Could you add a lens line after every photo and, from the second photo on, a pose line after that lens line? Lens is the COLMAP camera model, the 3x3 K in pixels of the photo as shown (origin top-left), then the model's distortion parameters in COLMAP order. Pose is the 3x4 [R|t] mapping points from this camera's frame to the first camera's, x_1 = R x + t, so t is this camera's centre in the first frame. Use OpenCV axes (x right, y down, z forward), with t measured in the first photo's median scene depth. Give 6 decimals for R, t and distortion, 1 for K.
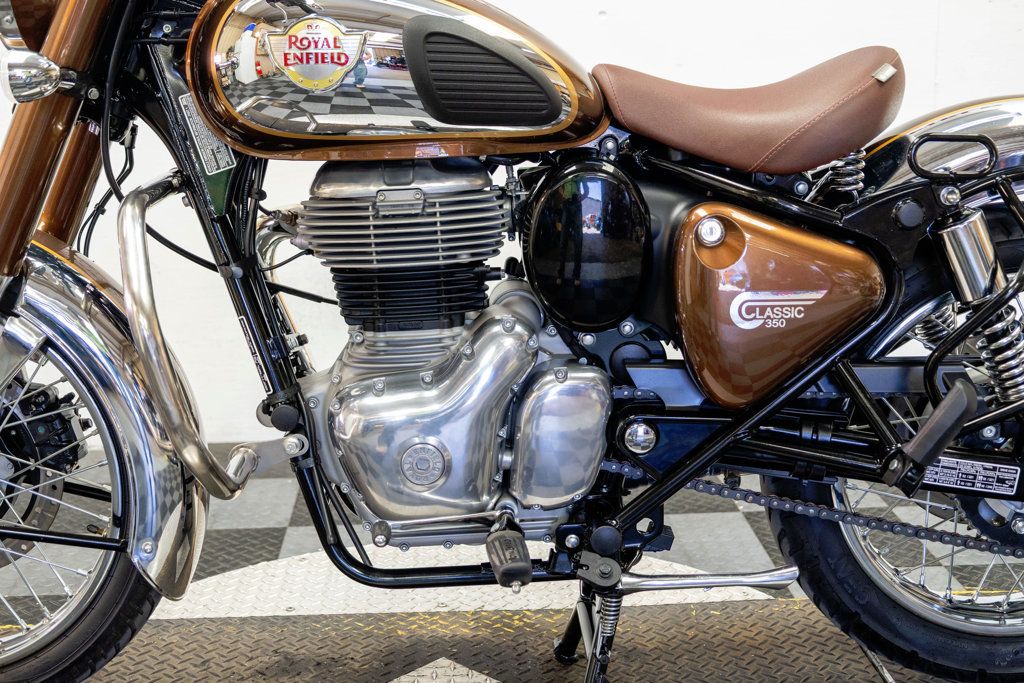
lens RADIAL K [[1383.9, 0, 512.0], [0, 1383.9, 341.5], [0, 0, 1]] dist [0.000873, 0.051131]
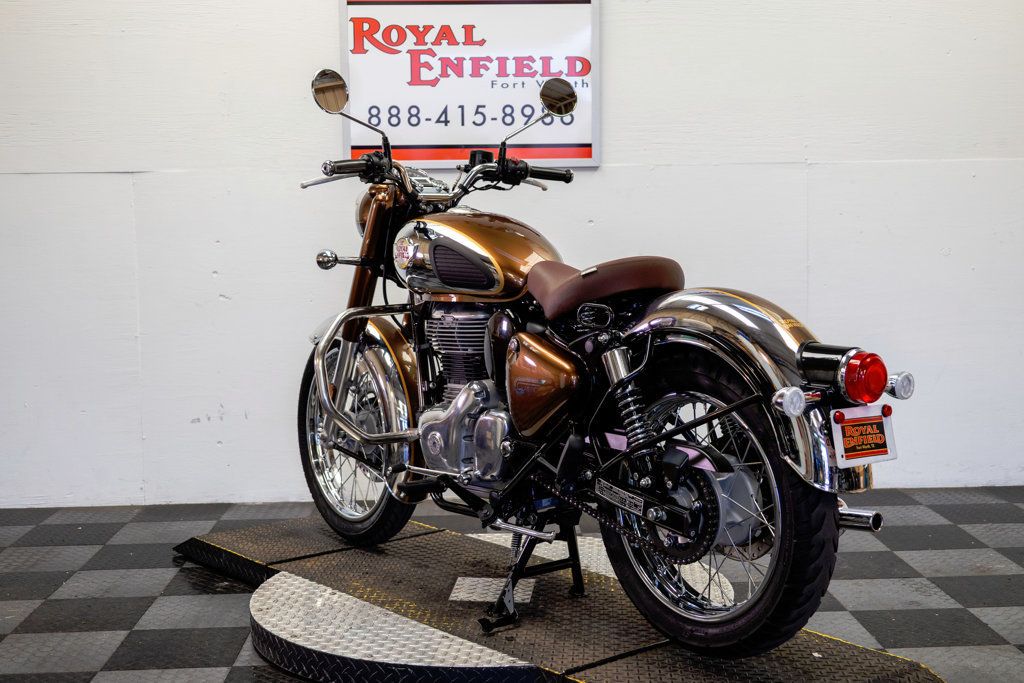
lens RADIAL K [[1383.9, 0, 512.0], [0, 1383.9, 341.5], [0, 0, 1]] dist [0.000873, 0.051131]
pose [[0.999761, -0.000112, -0.021865, 0.019988], [-0.002634, 0.992085, -0.125541, 0.181739], [0.021706, 0.125568, 0.991847, -1.042828]]
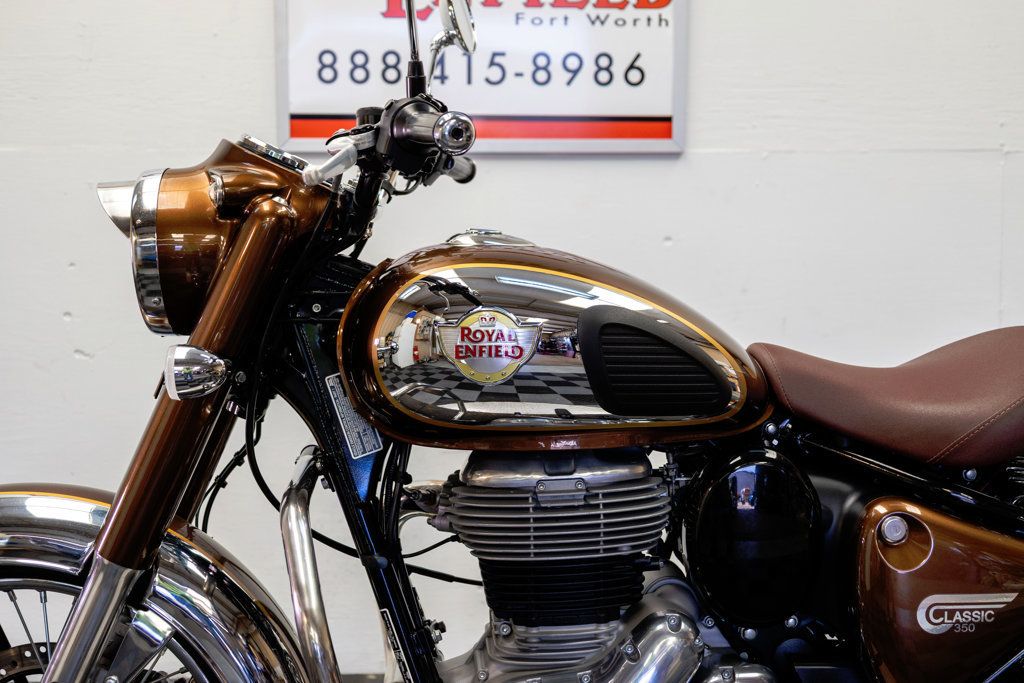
lens RADIAL K [[1379.0, 0, 511.7], [0, 1379.0, 338.4], [0, 0, 1]] dist [0.012933, 0.002220]
pose [[0.999743, 0.007718, 0.021321, -0.131420], [-0.005081, 0.992627, -0.121102, -0.088115], [-0.022099, 0.120962, 0.992411, 0.047159]]
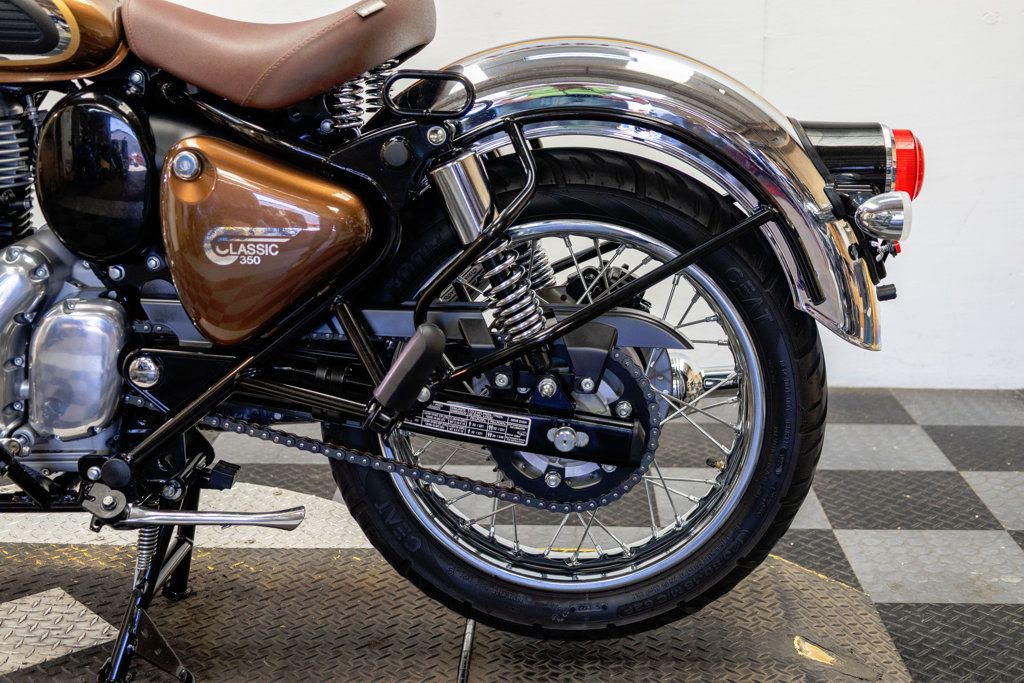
lens RADIAL K [[1379.0, 0, 511.7], [0, 1379.0, 338.4], [0, 0, 1]] dist [0.012933, 0.002220]
pose [[0.995569, 0.037743, -0.086124, 0.436640], [-0.035541, 0.999005, 0.026952, 0.008920], [0.087056, -0.023771, 0.995920, 0.031803]]
